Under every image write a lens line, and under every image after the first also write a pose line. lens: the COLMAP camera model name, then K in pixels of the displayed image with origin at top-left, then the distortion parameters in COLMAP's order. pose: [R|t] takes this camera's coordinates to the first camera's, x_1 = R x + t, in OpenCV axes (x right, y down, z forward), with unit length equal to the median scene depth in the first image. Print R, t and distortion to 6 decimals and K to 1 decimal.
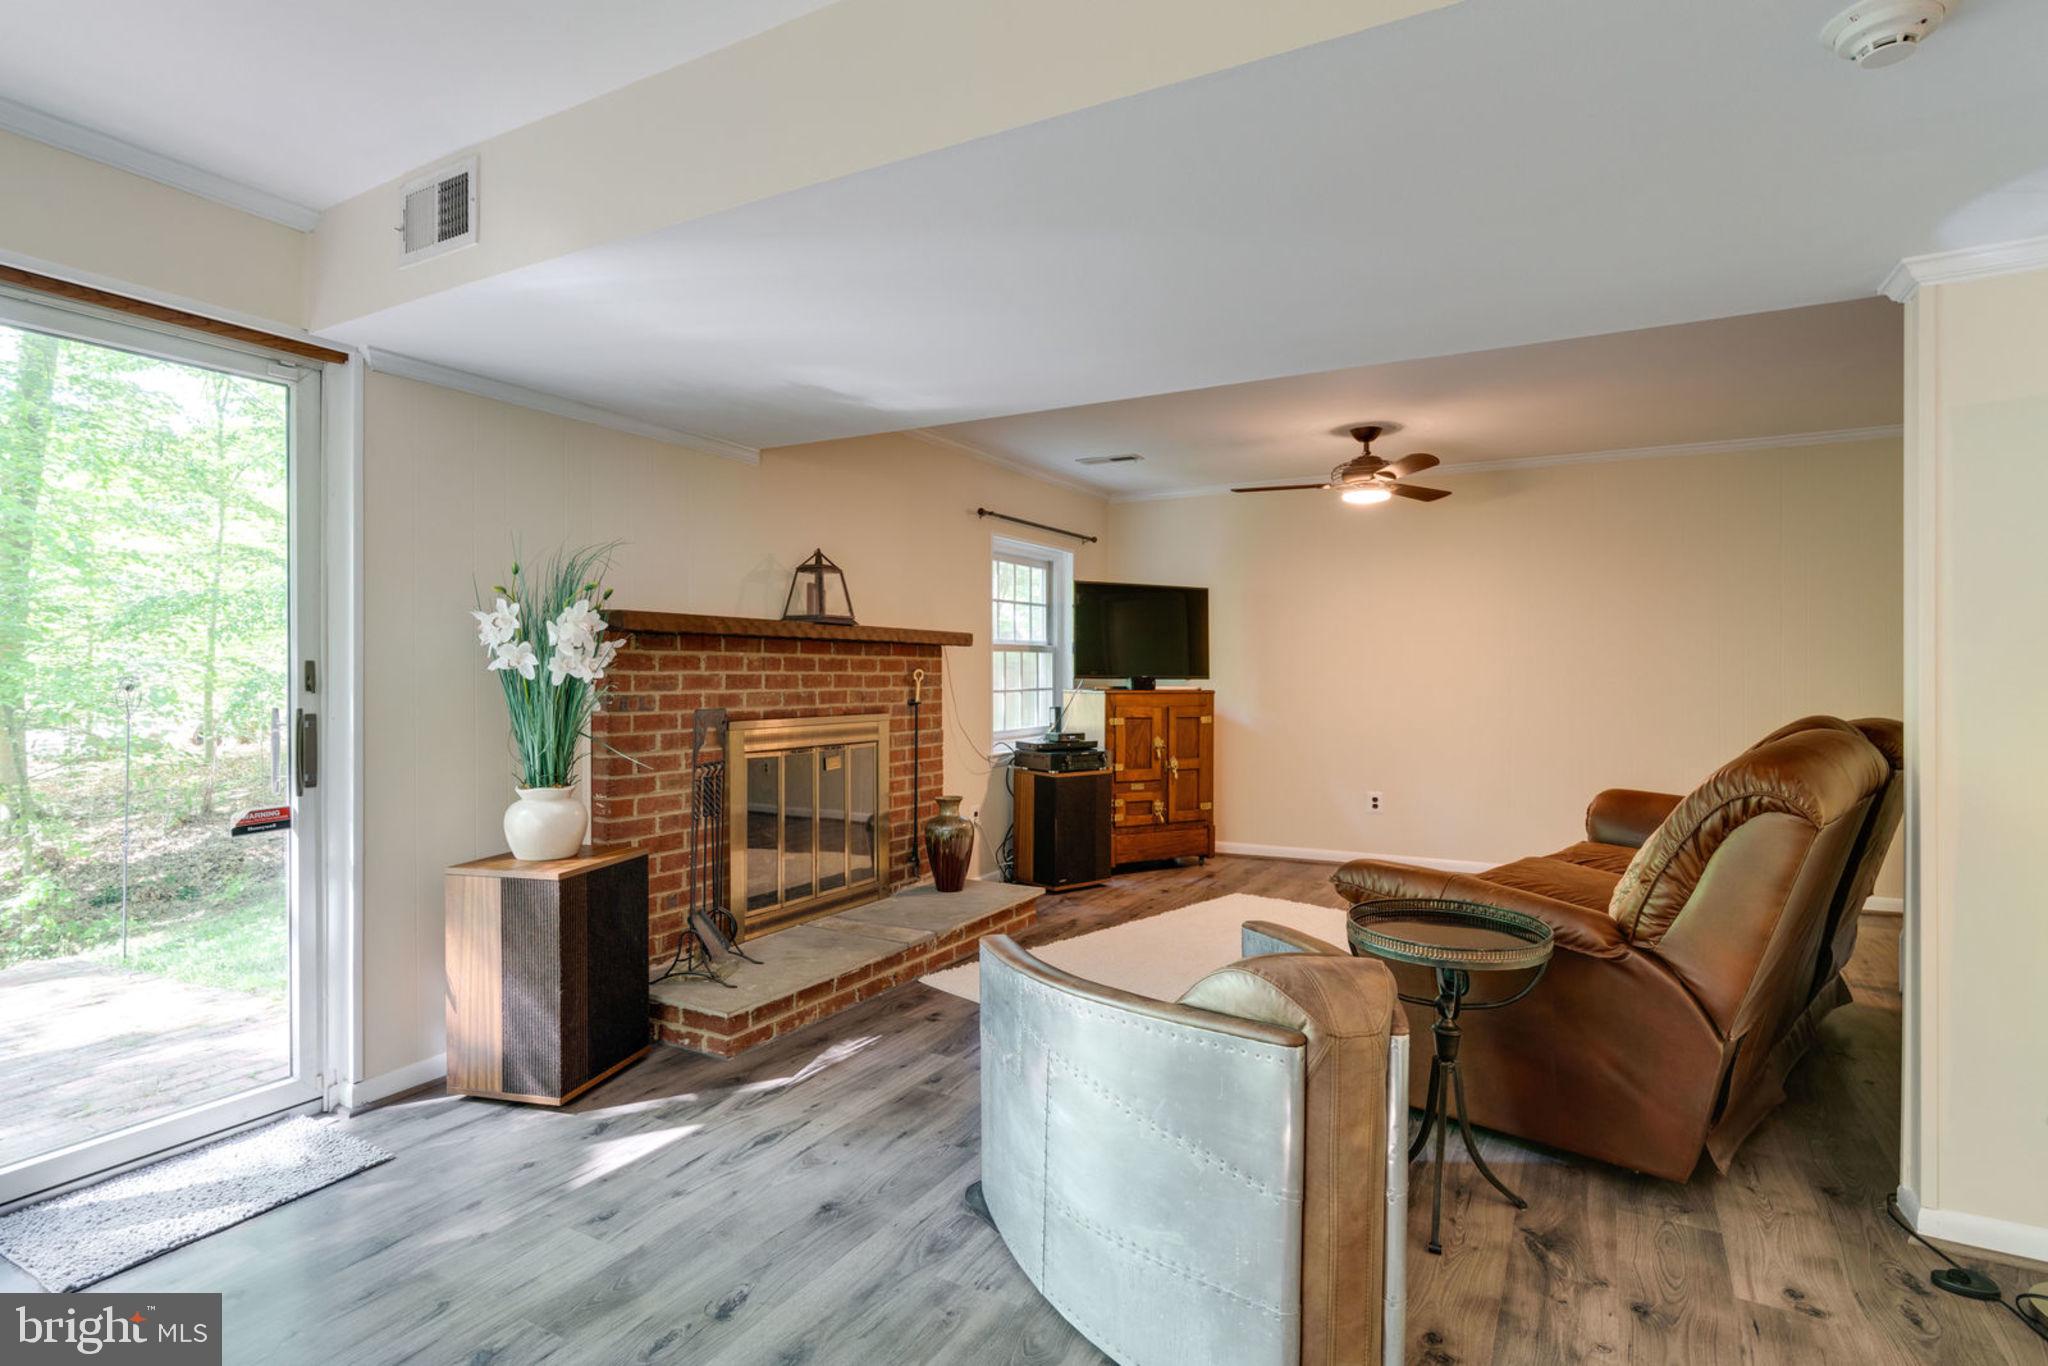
lens RADIAL K [[977.6, 0, 1025.0], [0, 977.6, 678.8], [0, 0, 1]] dist [-0.002105, -0.000083]
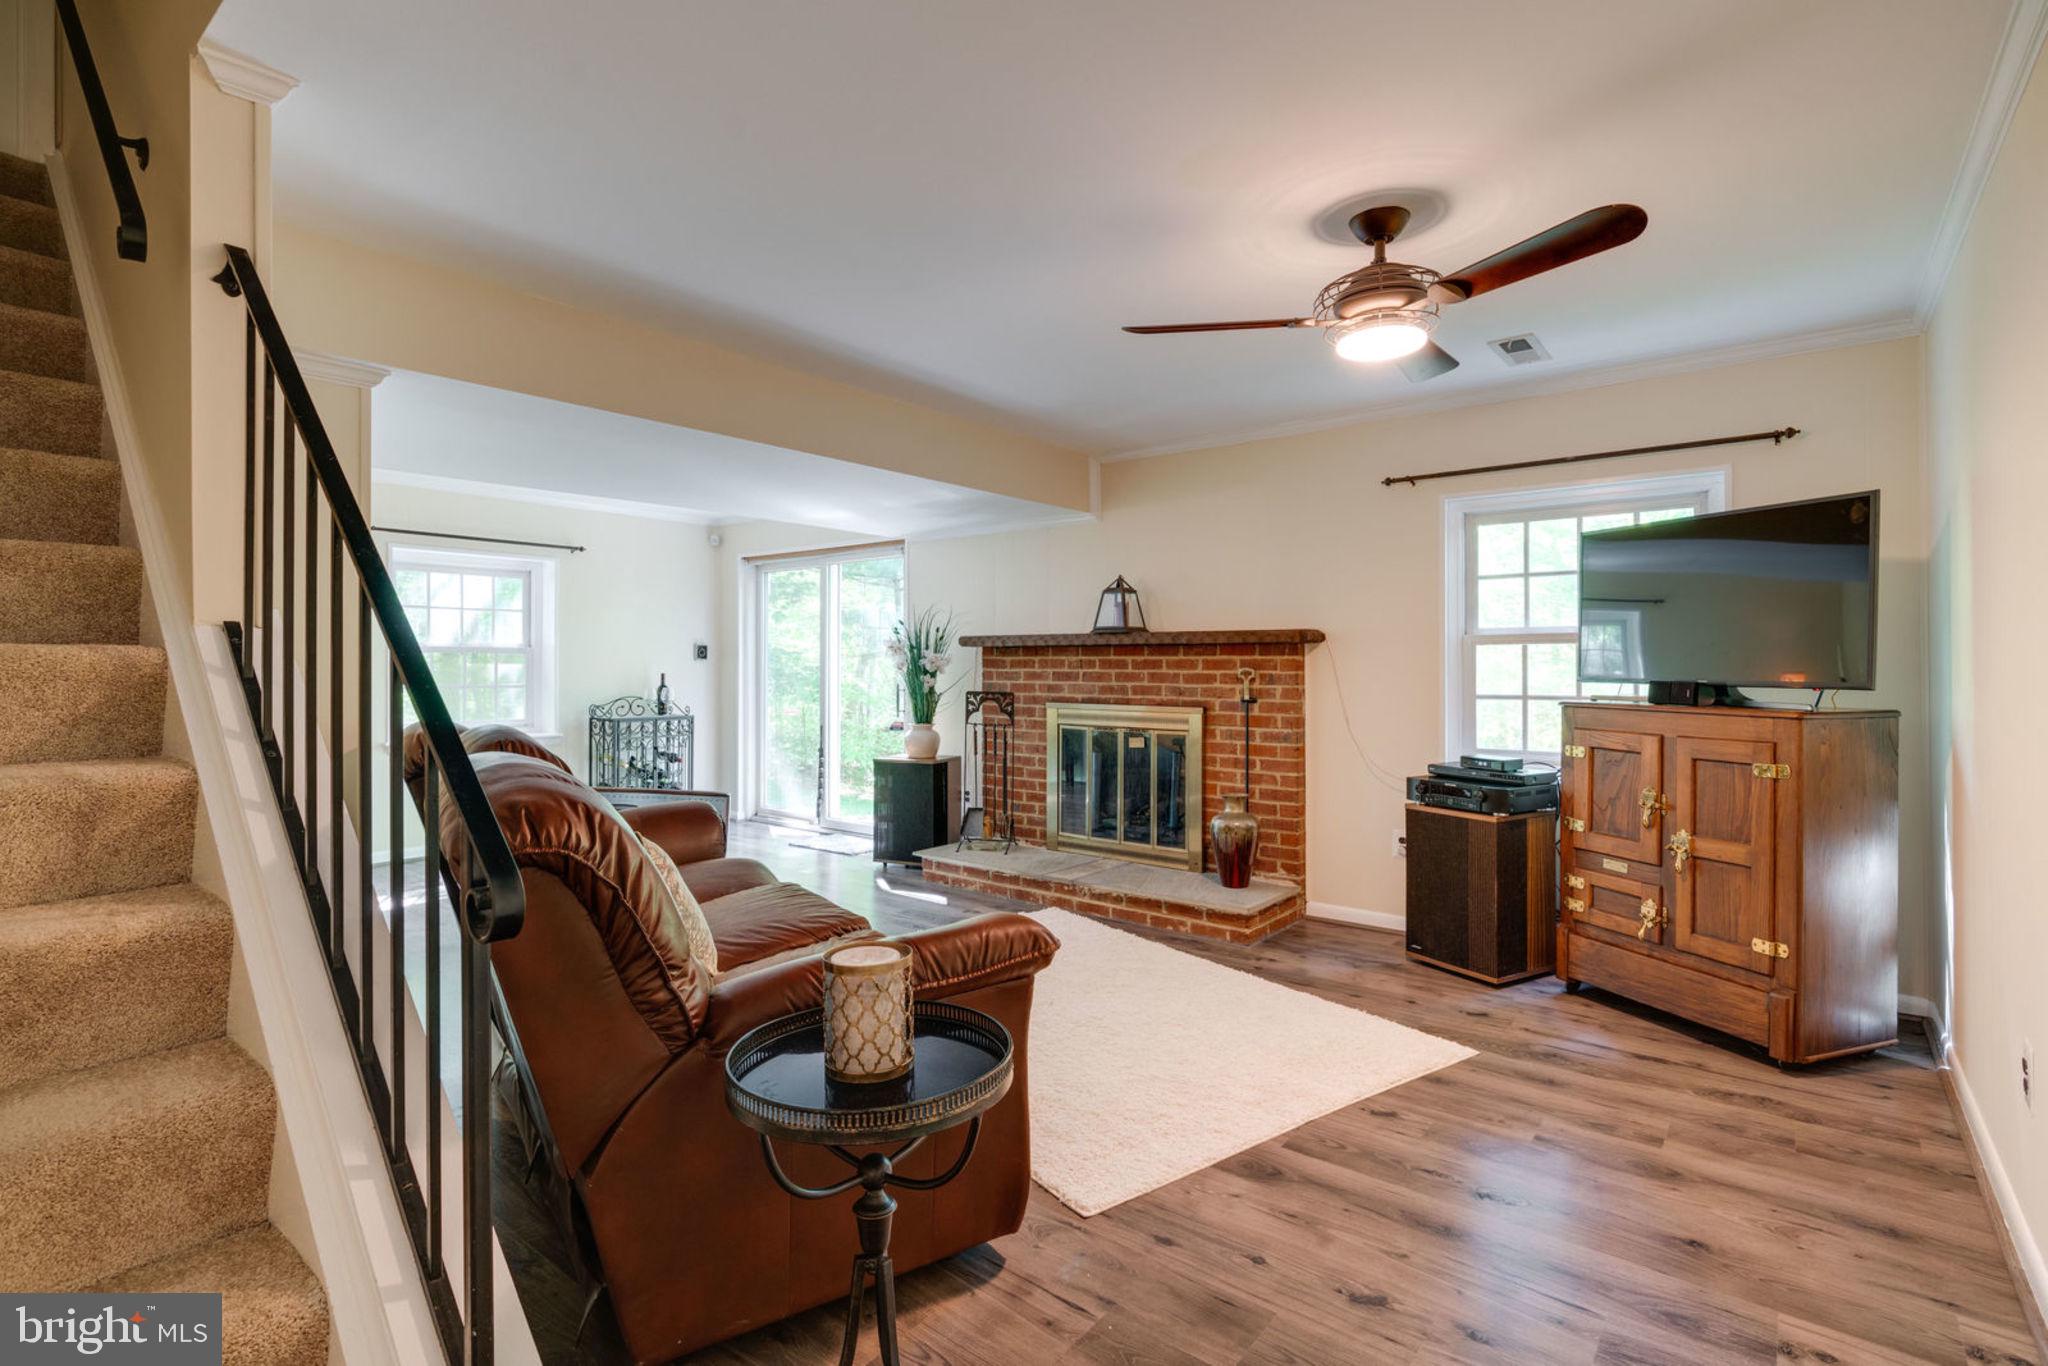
lens RADIAL K [[977.6, 0, 1027.8], [0, 977.6, 668.6], [0, 0, 1]] dist [-0.002105, -0.000083]
pose [[-0.133703, -0.001746, -0.991020, 1.105457], [-0.011667, 0.999932, -0.000188, -0.007275], [0.990953, 0.011537, -0.133714, 1.067488]]
